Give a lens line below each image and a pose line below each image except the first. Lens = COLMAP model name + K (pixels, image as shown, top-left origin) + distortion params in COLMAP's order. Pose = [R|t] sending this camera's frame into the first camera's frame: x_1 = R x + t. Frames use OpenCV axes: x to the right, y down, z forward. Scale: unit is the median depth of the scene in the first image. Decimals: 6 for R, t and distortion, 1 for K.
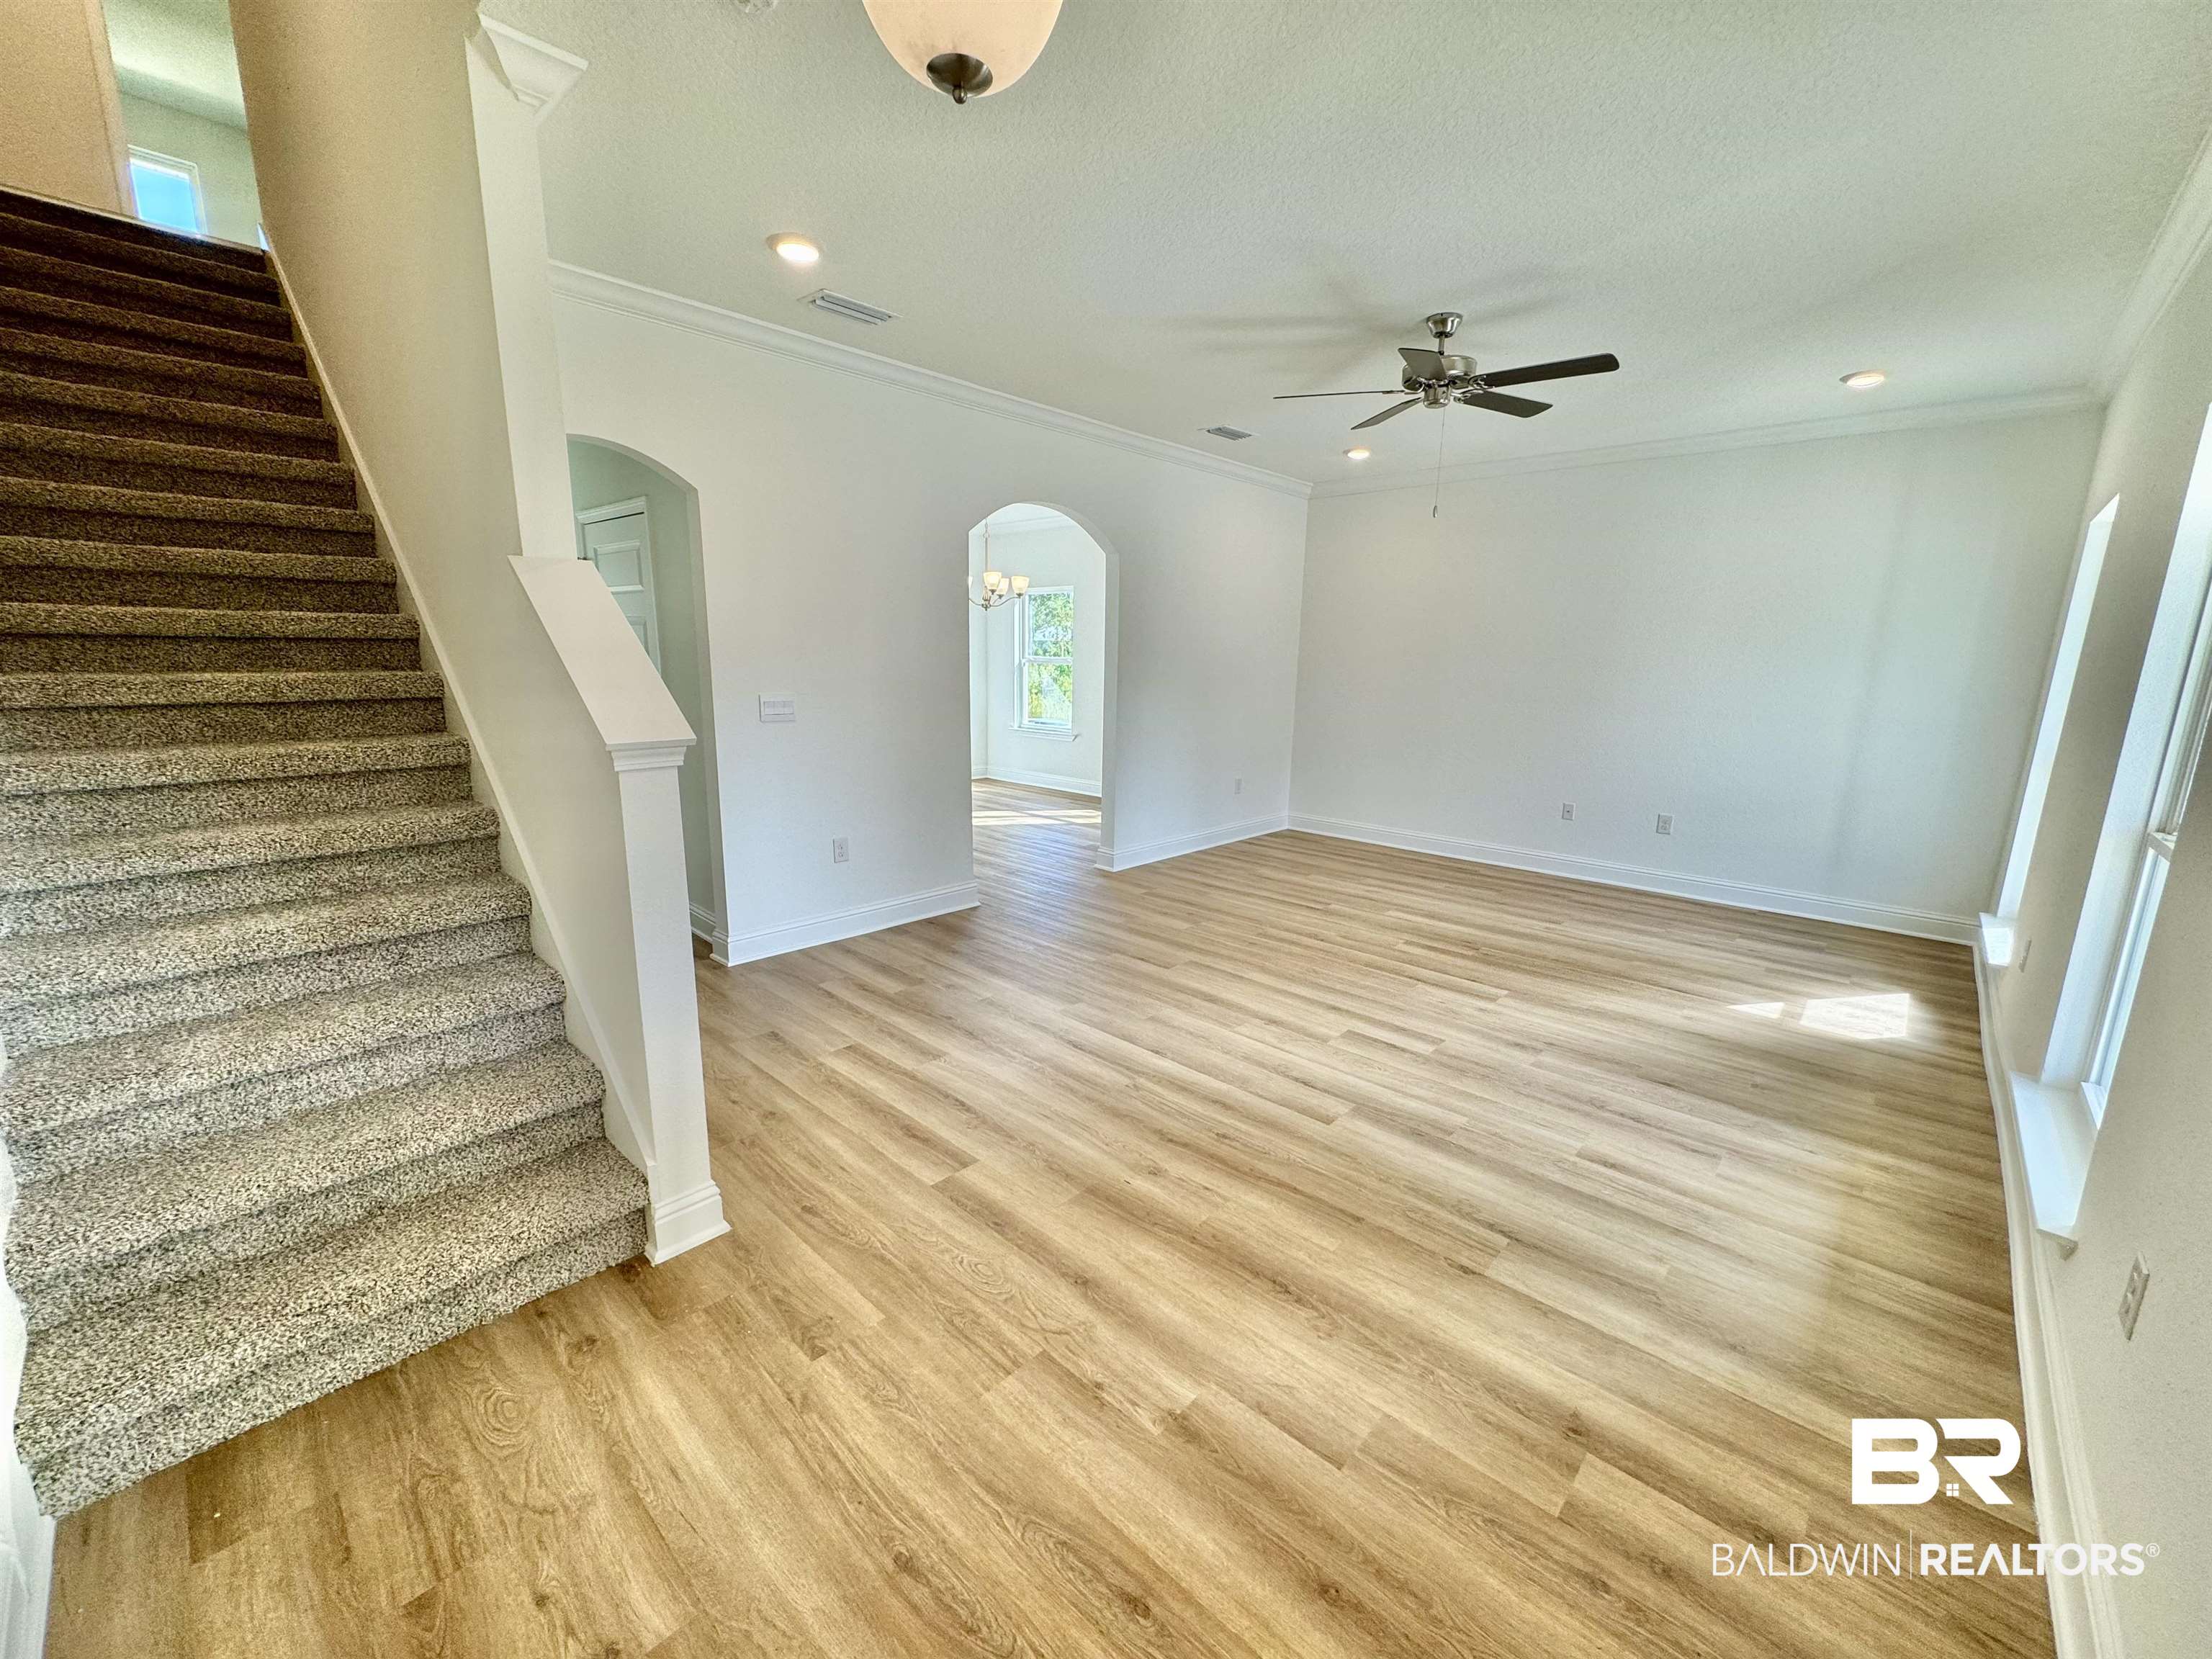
lens RADIAL K [[880.9, 0, 1112.8], [0, 880.9, 833.8], [0, 0, 1]] dist [-0.000067, -0.000063]
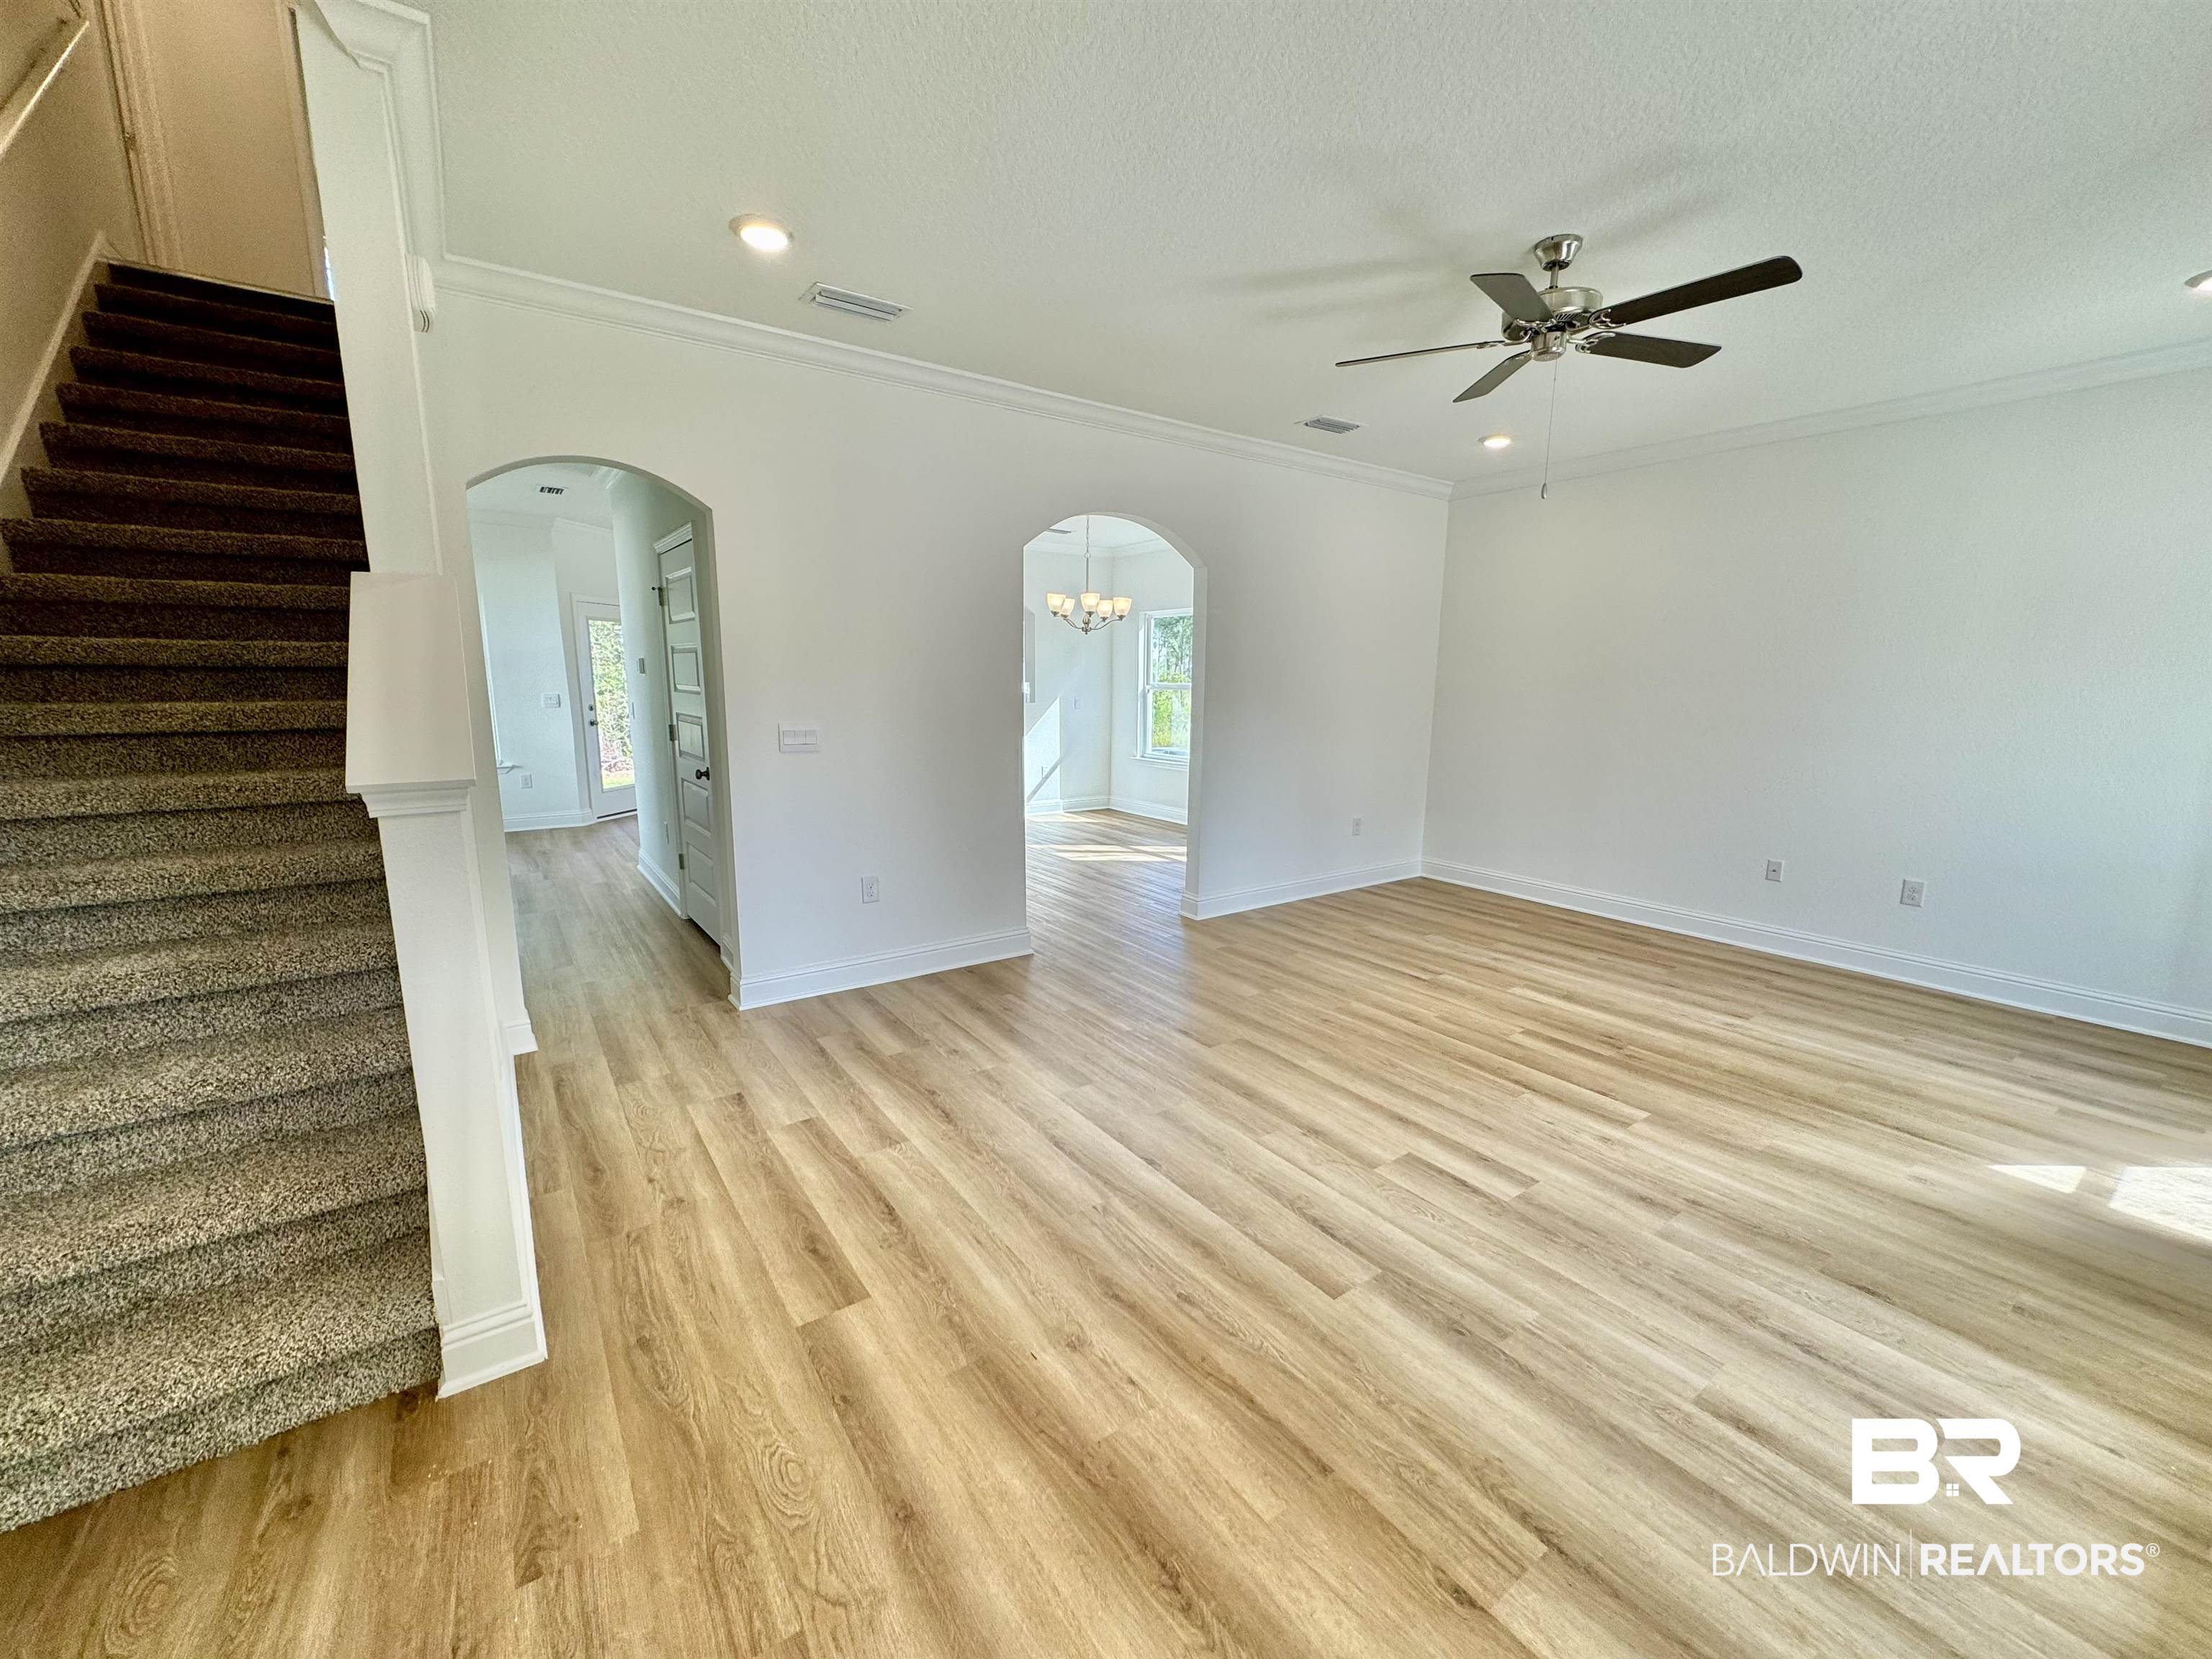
lens RADIAL K [[880.9, 0, 1112.8], [0, 880.9, 833.8], [0, 0, 1]] dist [-0.000067, -0.000063]
pose [[0.978681, 0.027111, -0.203591, 0.195310], [-0.033253, 0.999087, -0.026807, -0.036470], [0.202679, 0.033006, 0.978689, 0.209104]]
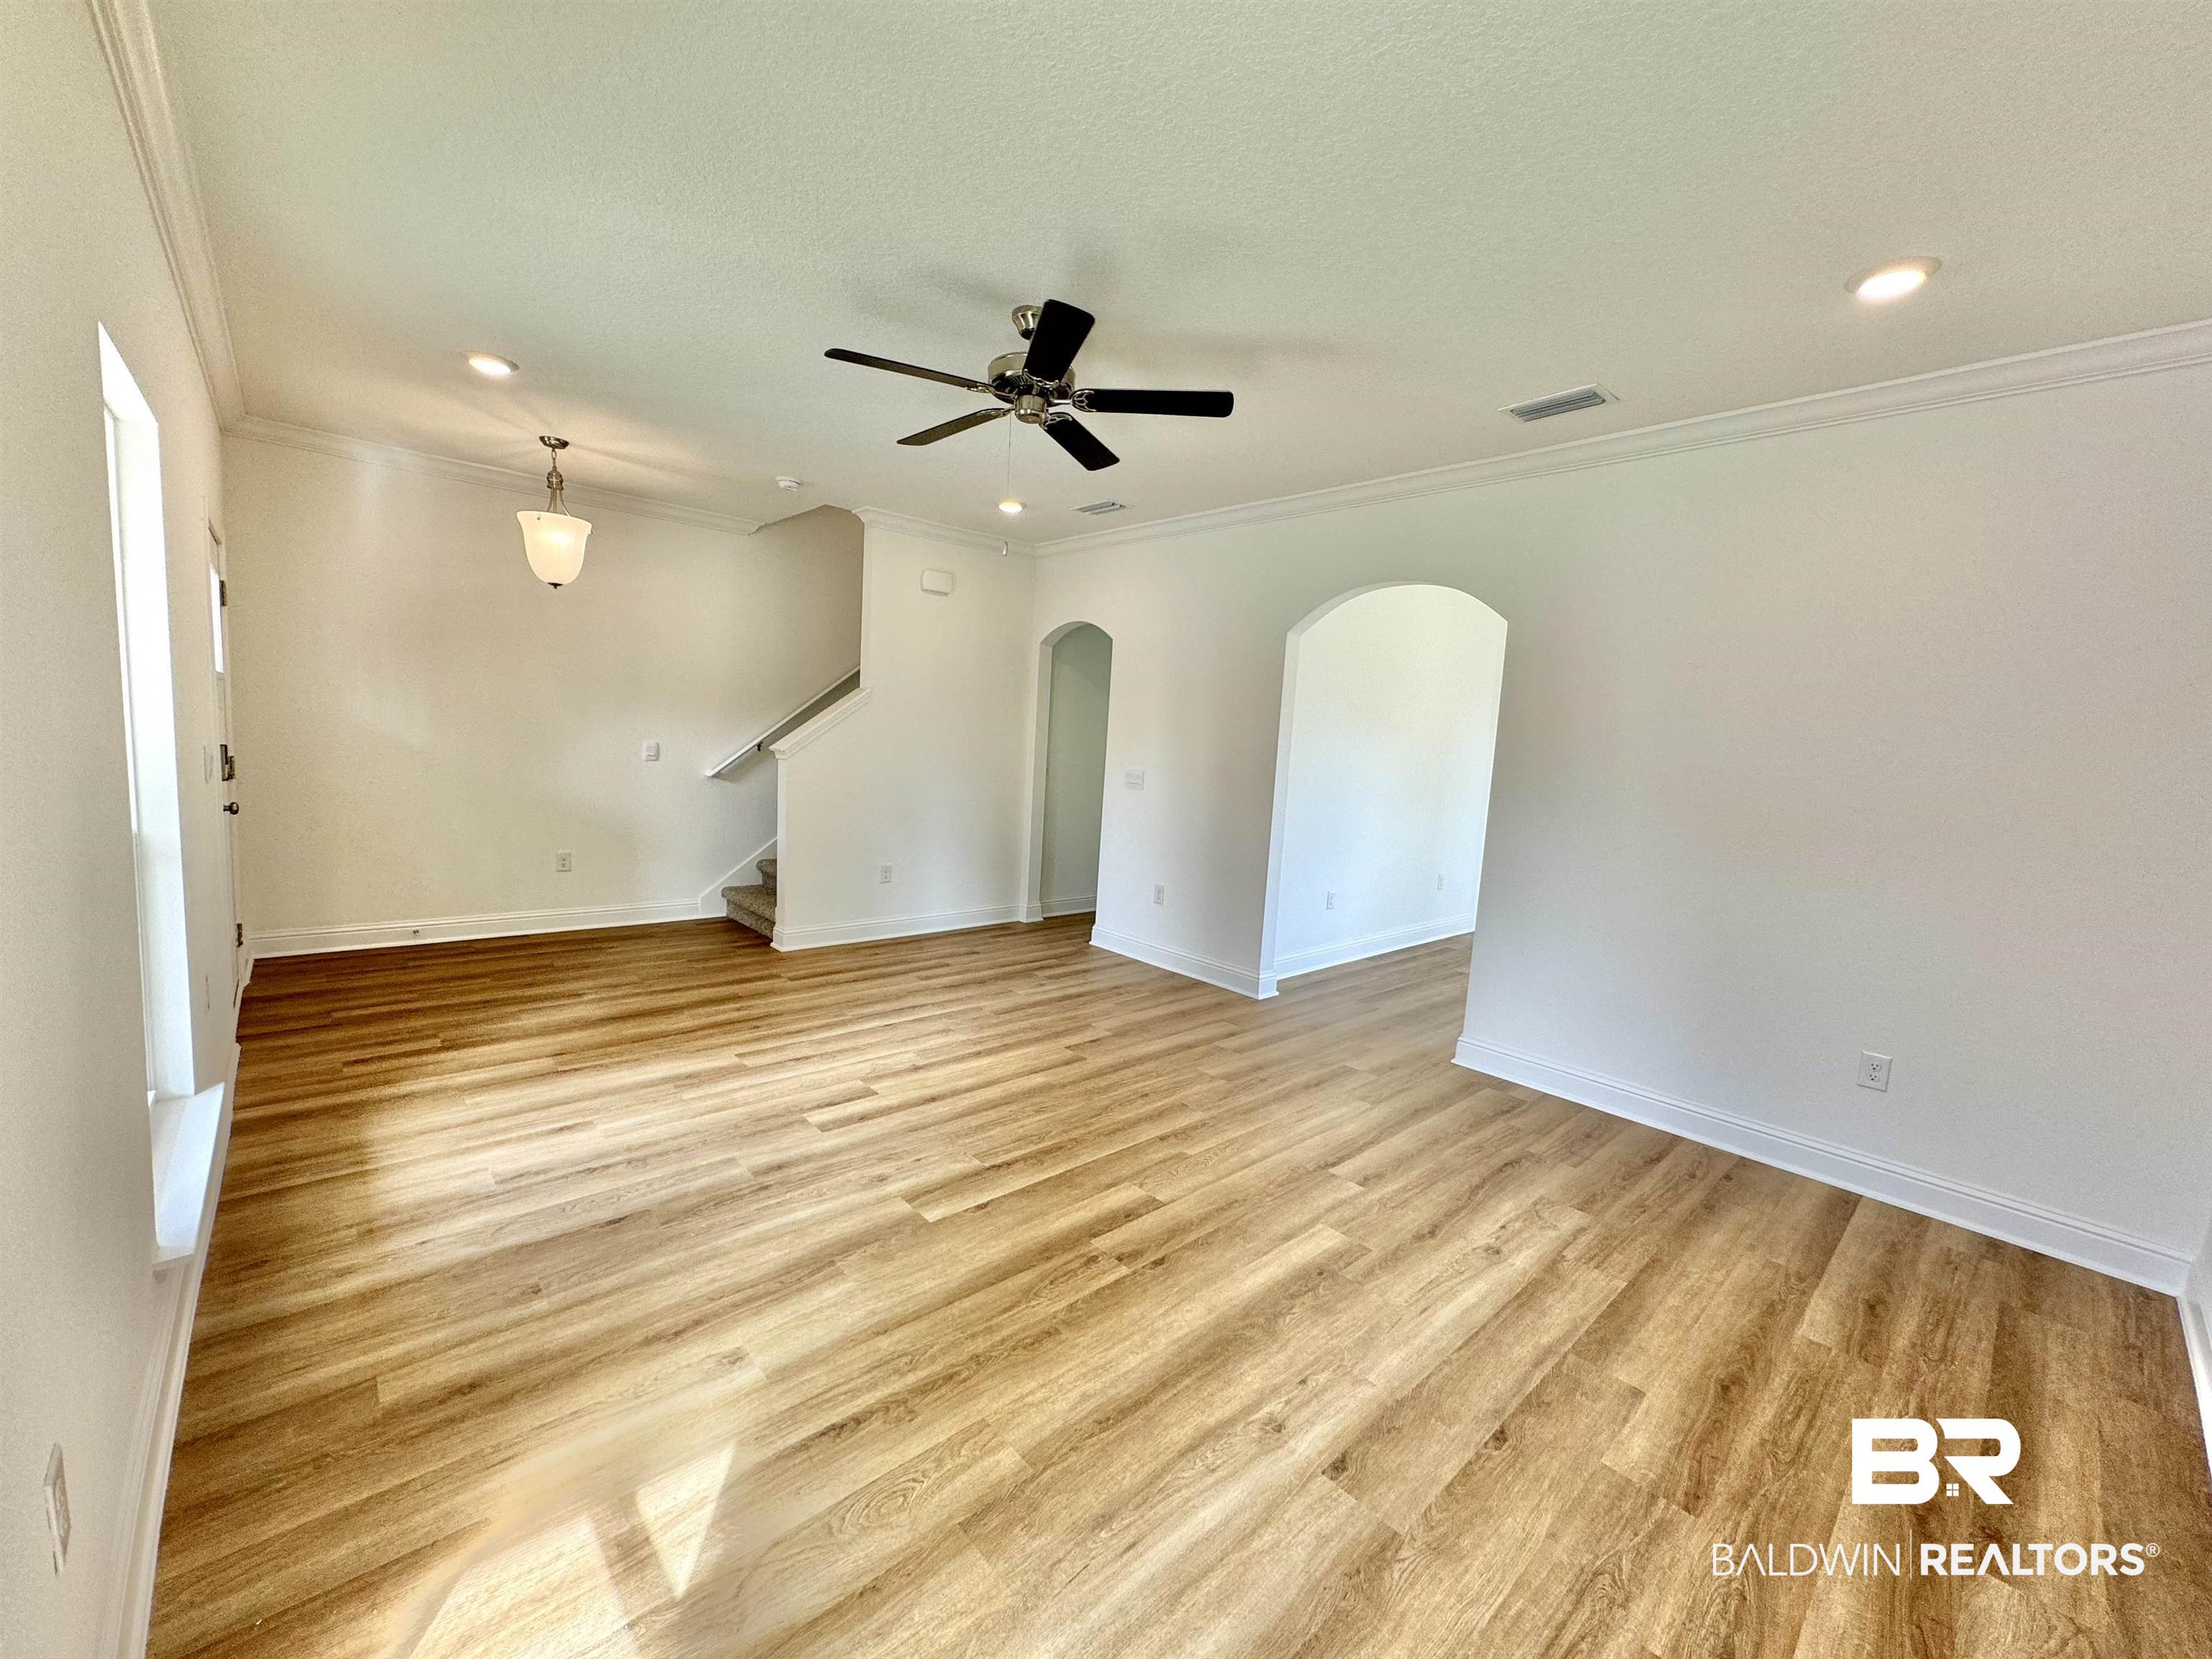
lens RADIAL K [[897.2, 0, 1091.8], [0, 897.2, 832.4], [0, 0, 1]] dist [-0.000405, -0.000097]
pose [[-0.104024, 0.085473, -0.990895, 1.455852], [-0.261069, 0.959017, 0.110131, -0.274402], [0.959699, 0.270148, -0.077447, 1.479533]]
